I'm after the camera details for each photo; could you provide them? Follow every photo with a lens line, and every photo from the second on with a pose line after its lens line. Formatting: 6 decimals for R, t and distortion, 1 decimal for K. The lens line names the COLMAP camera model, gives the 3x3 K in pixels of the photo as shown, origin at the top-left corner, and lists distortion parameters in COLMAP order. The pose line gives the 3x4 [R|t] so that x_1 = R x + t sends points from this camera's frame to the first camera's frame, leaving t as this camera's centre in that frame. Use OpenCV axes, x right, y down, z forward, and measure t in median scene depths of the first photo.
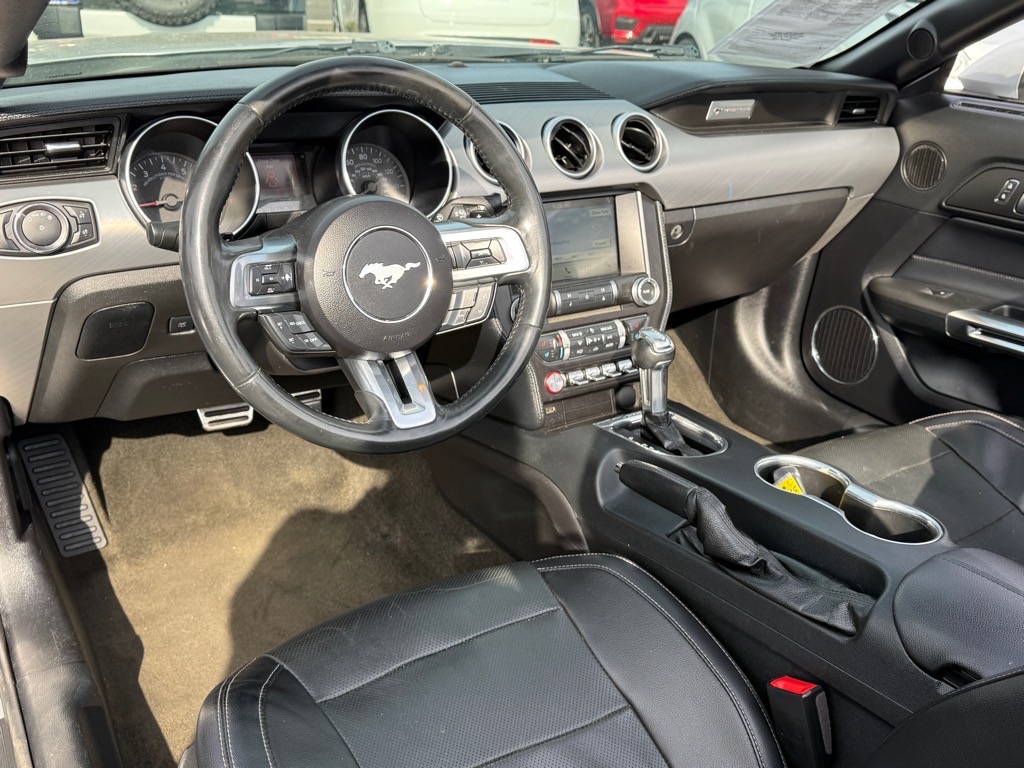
lens RADIAL K [[918.4, 0, 519.4], [0, 918.4, 365.8], [0, 0, 1]] dist [0.104859, -0.174492]
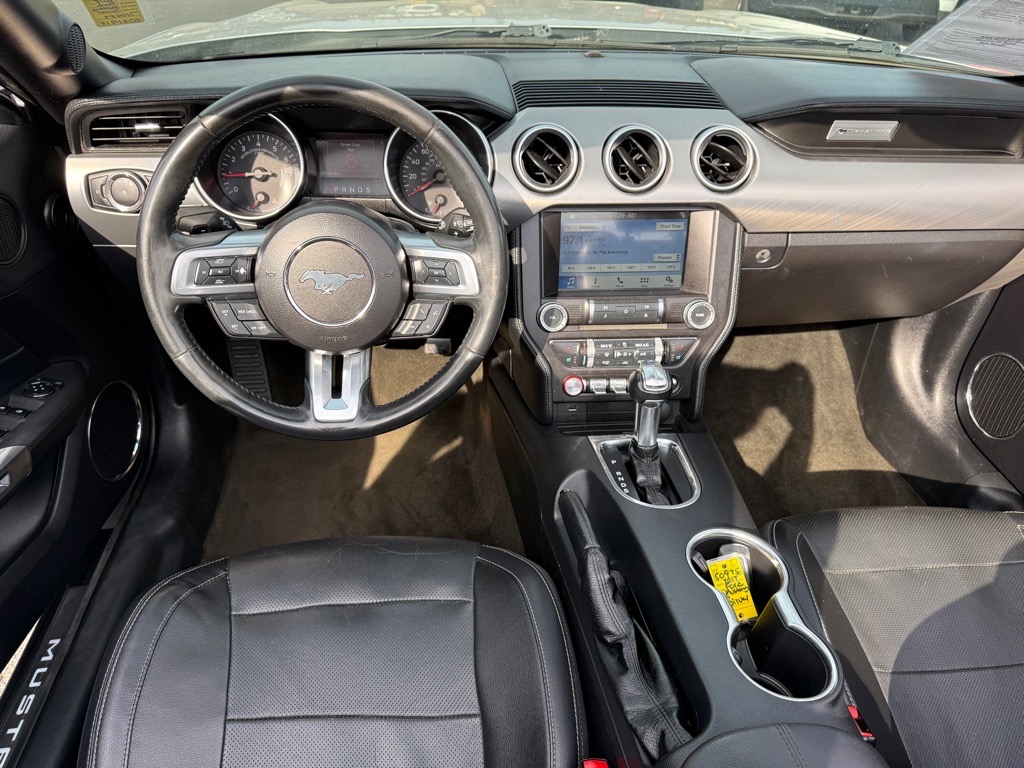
lens RADIAL K [[733.9, 0, 508.2], [0, 733.9, 374.9], [0, 0, 1]] dist [0.022929, -0.030927]
pose [[0.885931, 0.243012, -0.395058, 0.295601], [-0.176856, 0.964397, 0.196624, -0.143643], [0.428775, -0.104327, 0.897367, 0.216049]]
